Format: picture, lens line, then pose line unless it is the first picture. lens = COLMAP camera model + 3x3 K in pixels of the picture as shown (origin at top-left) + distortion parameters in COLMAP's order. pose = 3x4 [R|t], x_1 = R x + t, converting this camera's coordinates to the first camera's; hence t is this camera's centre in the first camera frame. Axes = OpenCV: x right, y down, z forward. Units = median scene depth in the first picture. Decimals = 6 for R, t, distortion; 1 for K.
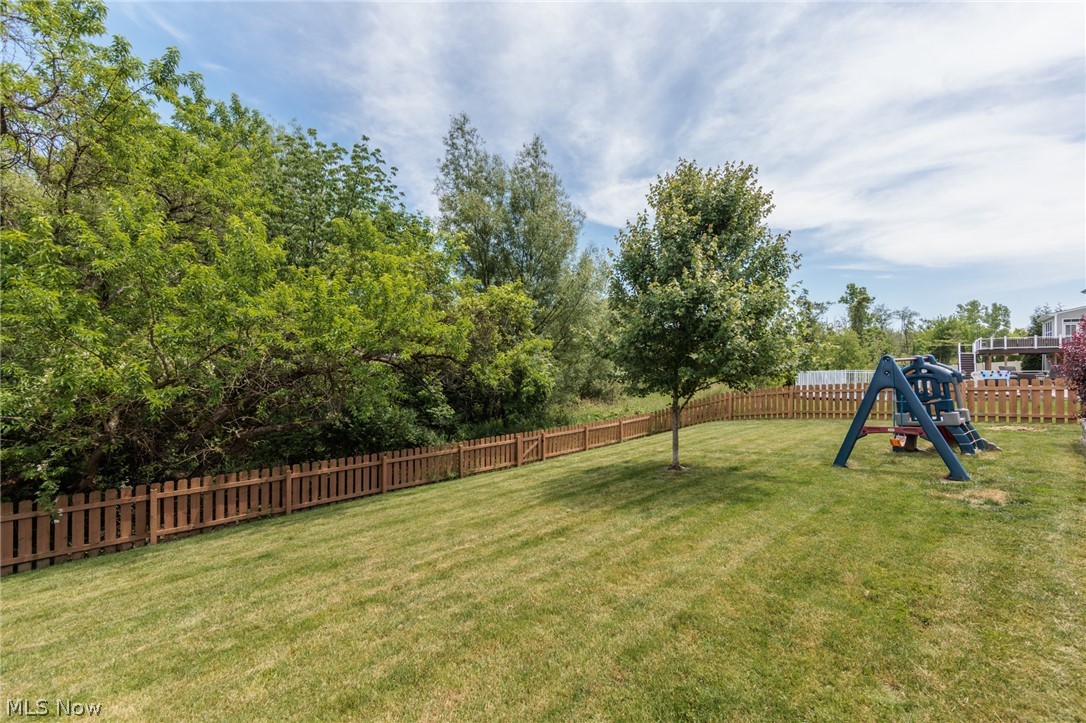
lens RADIAL K [[433.7, 0, 543.0], [0, 433.7, 361.5], [0, 0, 1]] dist [-0.000192, 0.000046]
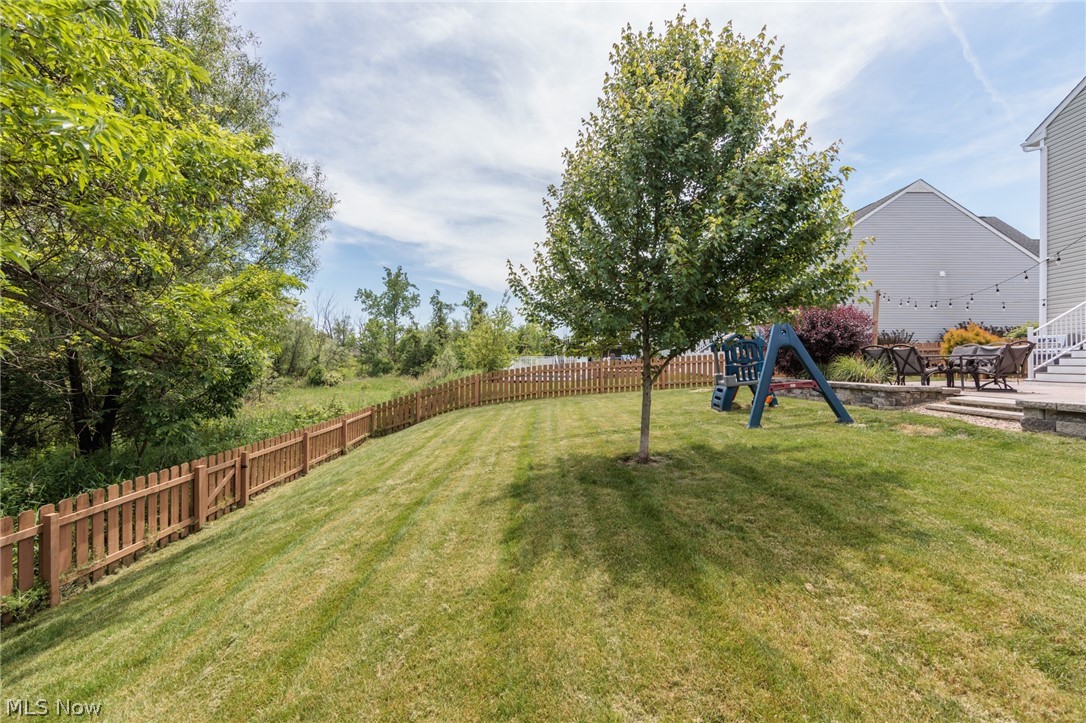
lens RADIAL K [[425.1, 0, 545.3], [0, 425.1, 359.4], [0, 0, 1]] dist [-0.002713, -0.000117]
pose [[0.648153, 0.007146, 0.761477, -0.168842], [-0.006261, 0.999972, -0.004055, 0.047072], [-0.761484, -0.002139, 0.648180, 0.367429]]
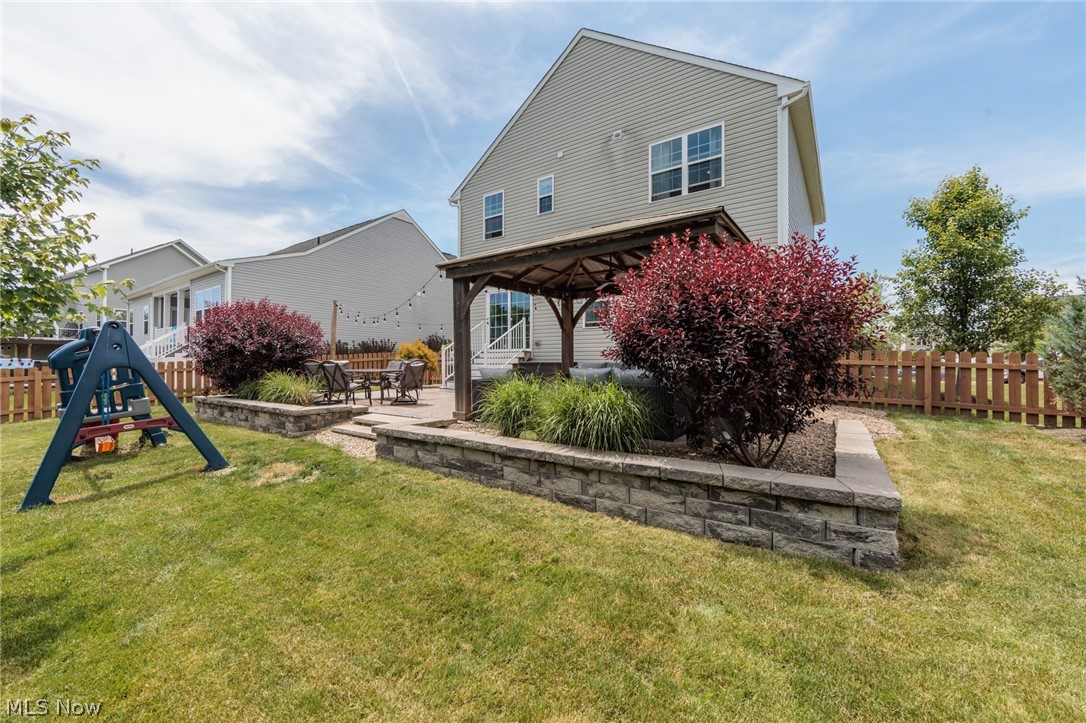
lens RADIAL K [[425.1, 0, 545.3], [0, 425.1, 359.4], [0, 0, 1]] dist [-0.002713, -0.000117]
pose [[-0.267887, 0.007872, 0.963418, -0.019266], [-0.008046, 0.999913, -0.010408, 0.023587], [-0.963417, -0.010540, -0.267801, 0.250702]]
